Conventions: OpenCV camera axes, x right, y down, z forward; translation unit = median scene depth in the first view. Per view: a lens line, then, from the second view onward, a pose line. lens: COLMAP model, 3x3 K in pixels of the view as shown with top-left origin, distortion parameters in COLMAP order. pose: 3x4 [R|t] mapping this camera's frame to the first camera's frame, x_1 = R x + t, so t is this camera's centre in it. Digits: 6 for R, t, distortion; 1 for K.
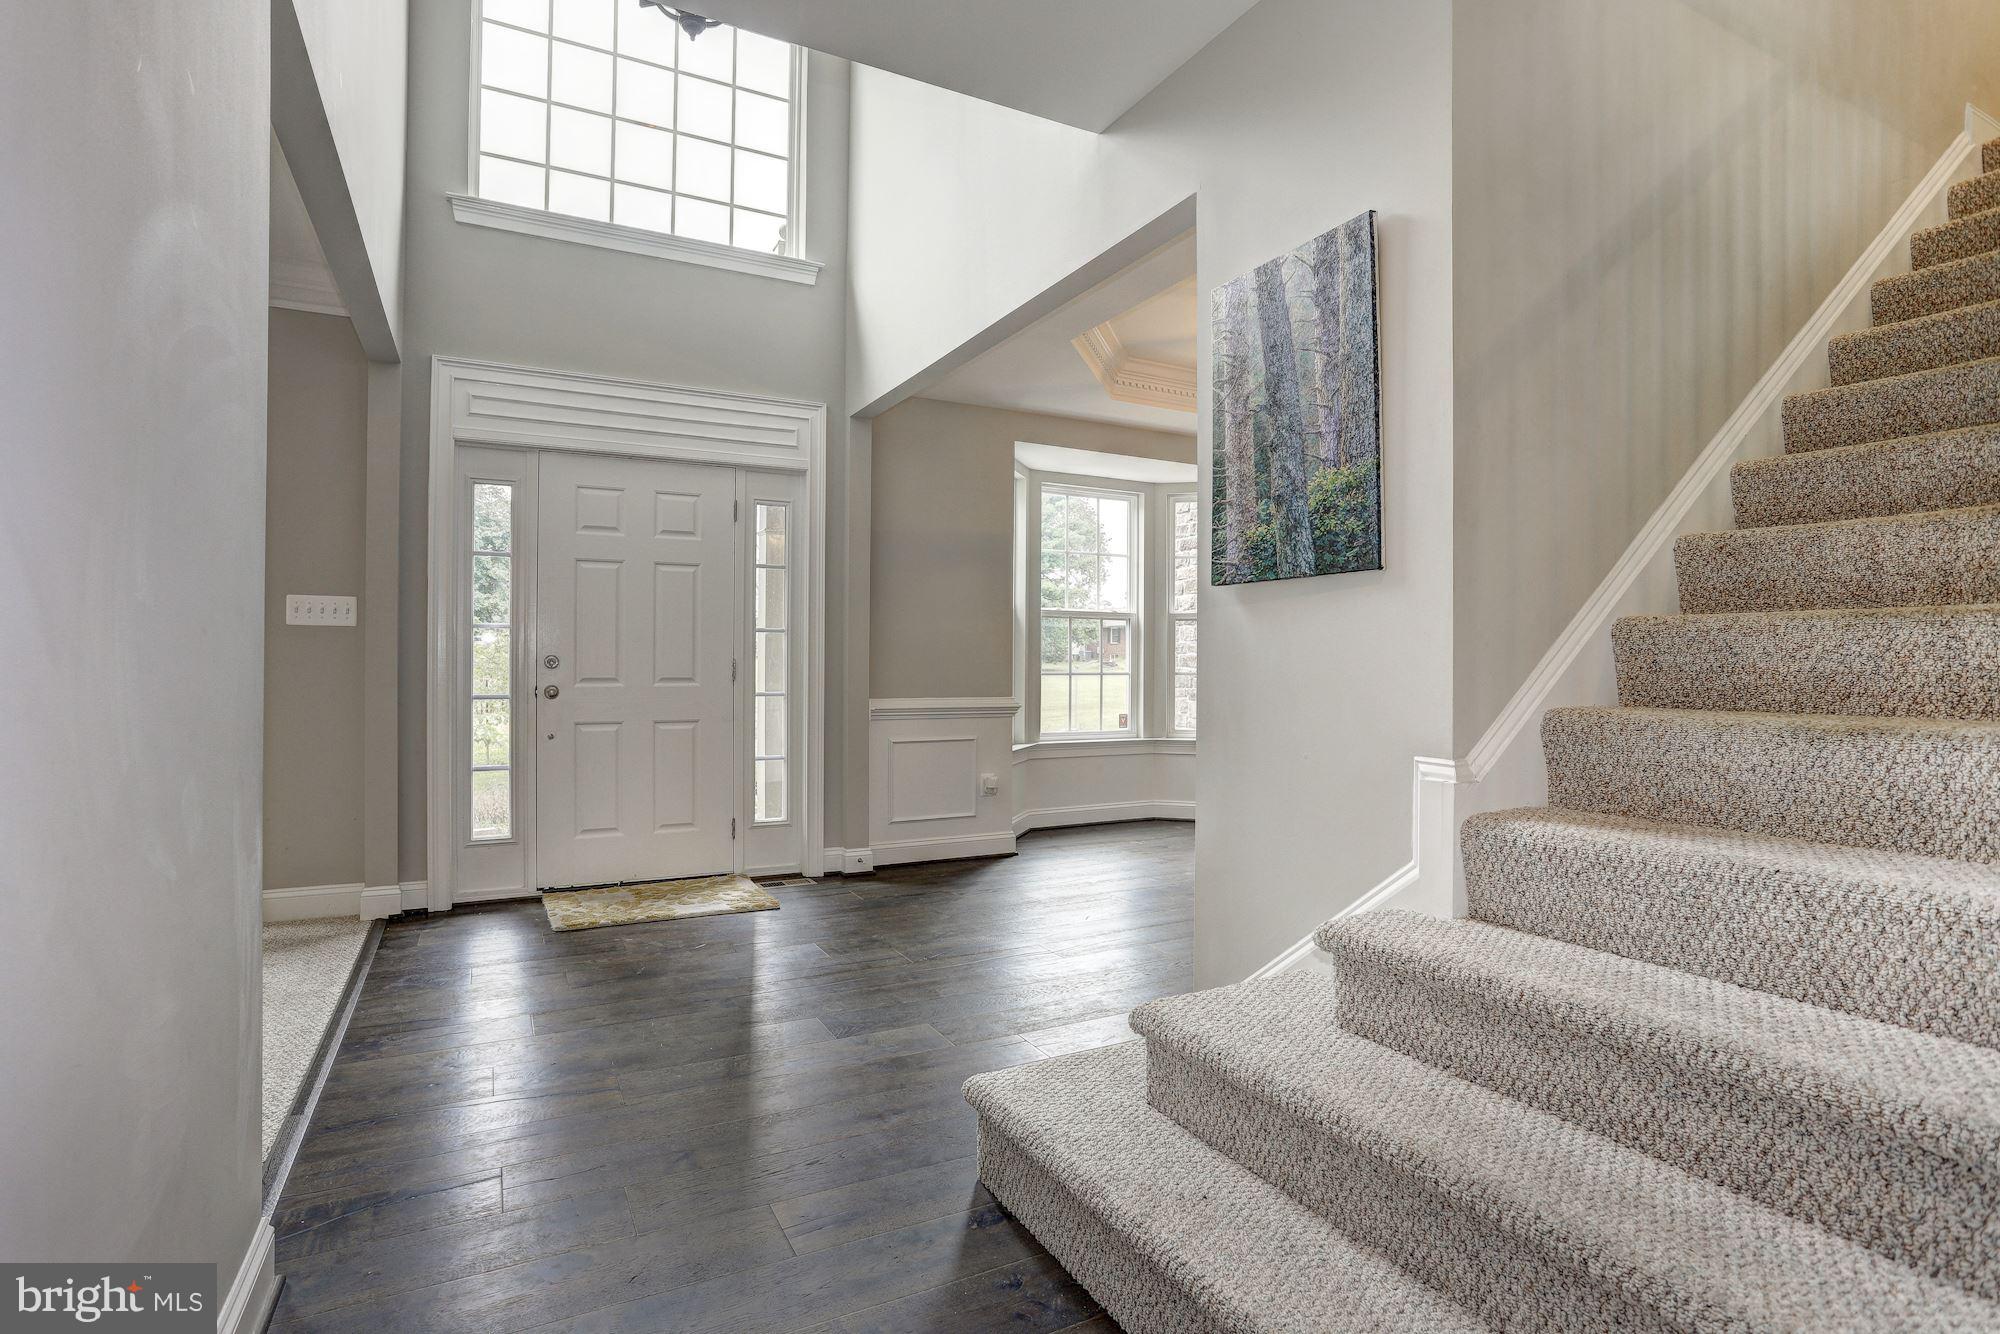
lens RADIAL K [[967.0, 0, 1000.1], [0, 967.0, 660.5], [0, 0, 1]] dist [0.003866, 0.000212]
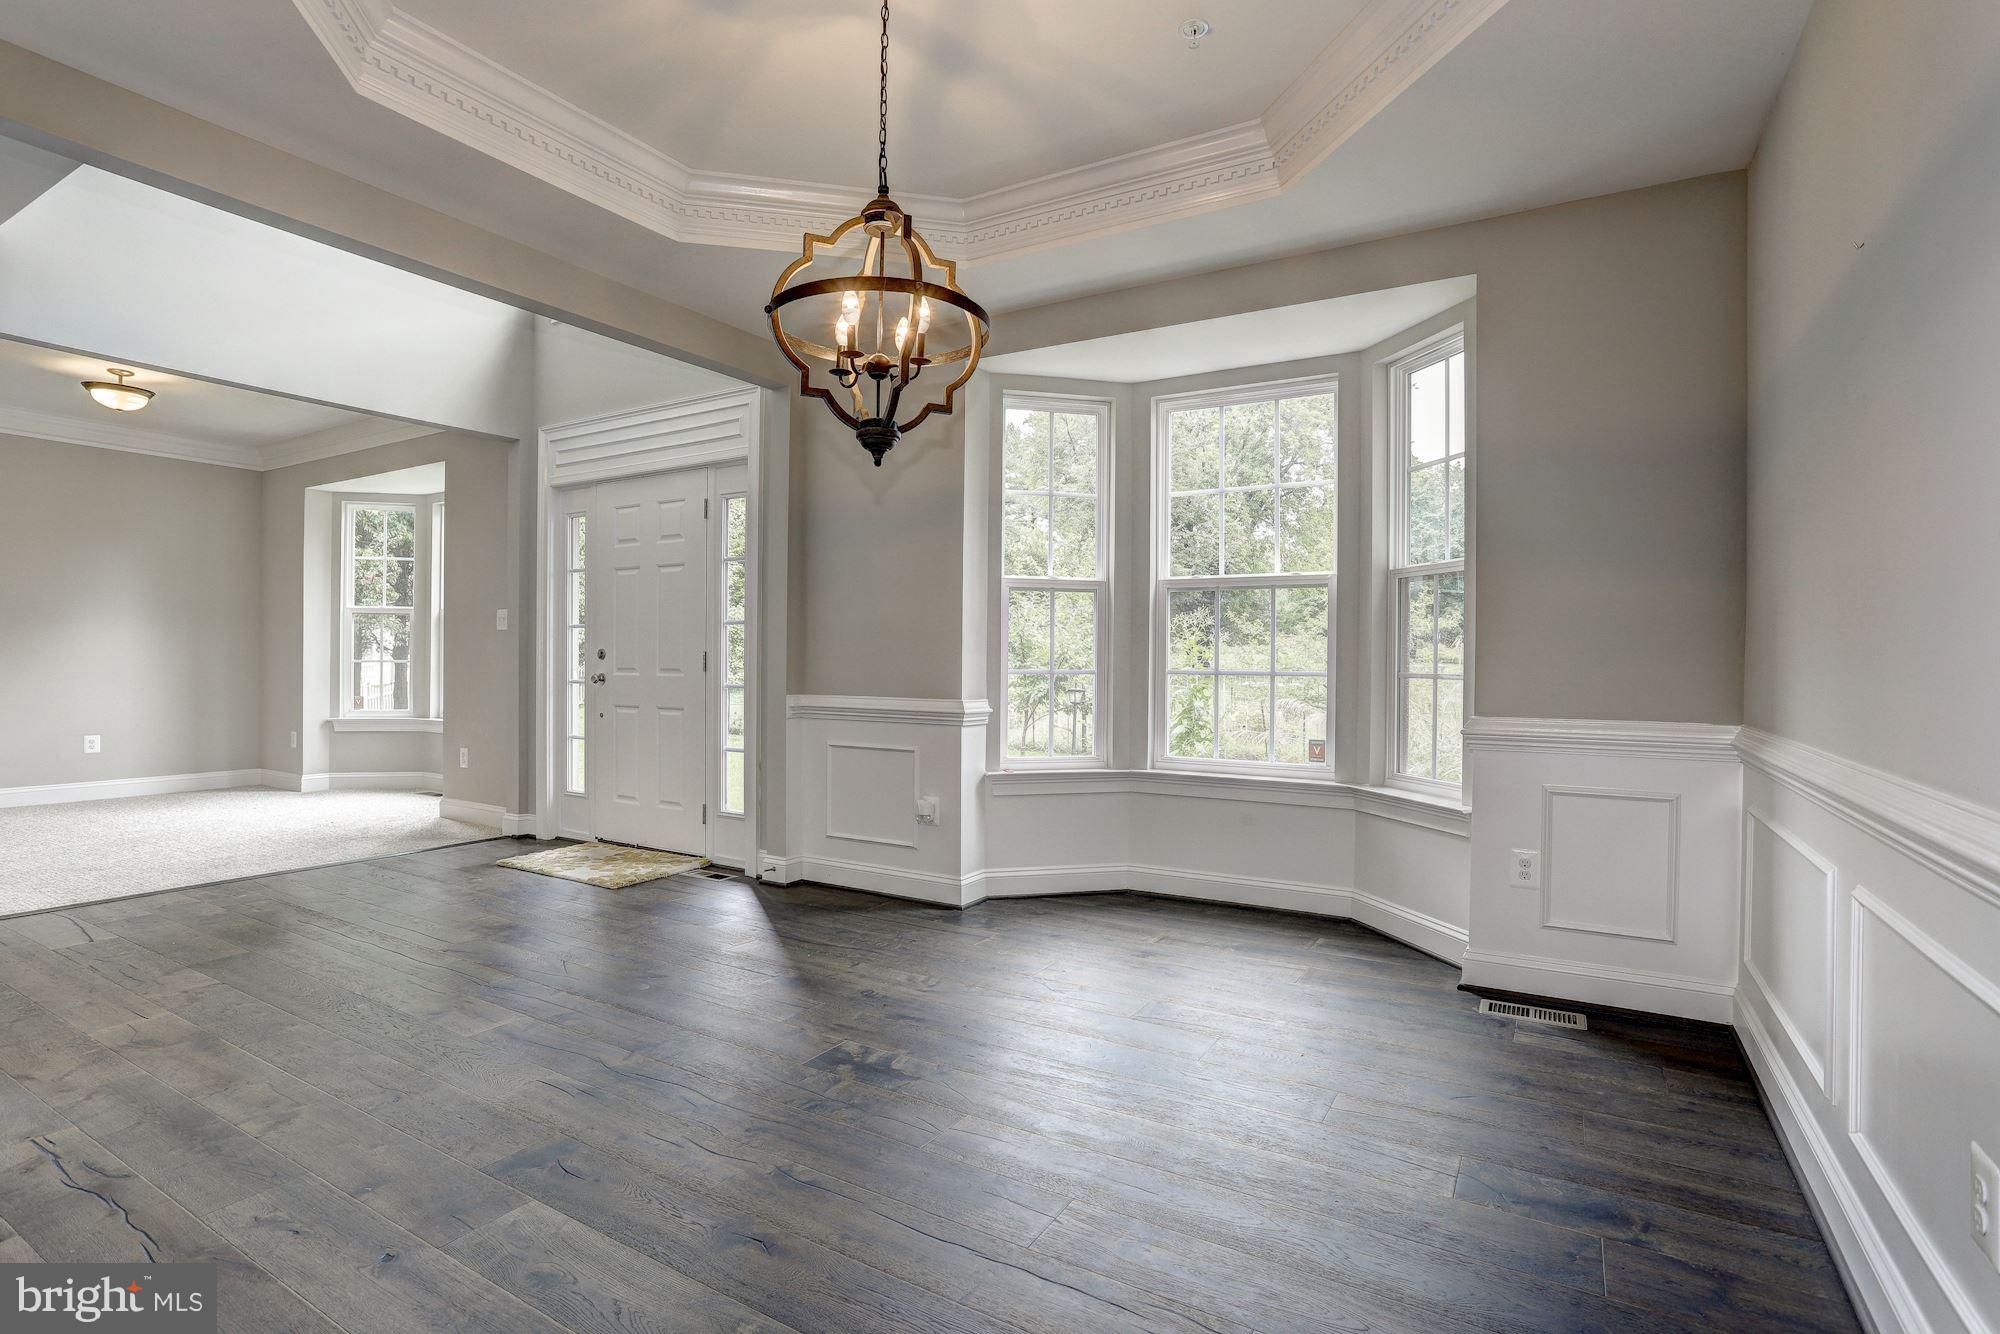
lens RADIAL K [[967.0, 0, 1007.8], [0, 967.0, 663.9], [0, 0, 1]] dist [0.003866, 0.000212]
pose [[0.520028, 0.003711, -0.854141, 0.748895], [-0.002326, 0.999993, 0.002928, 0.007972], [0.854146, 0.000464, 0.520033, 0.707641]]
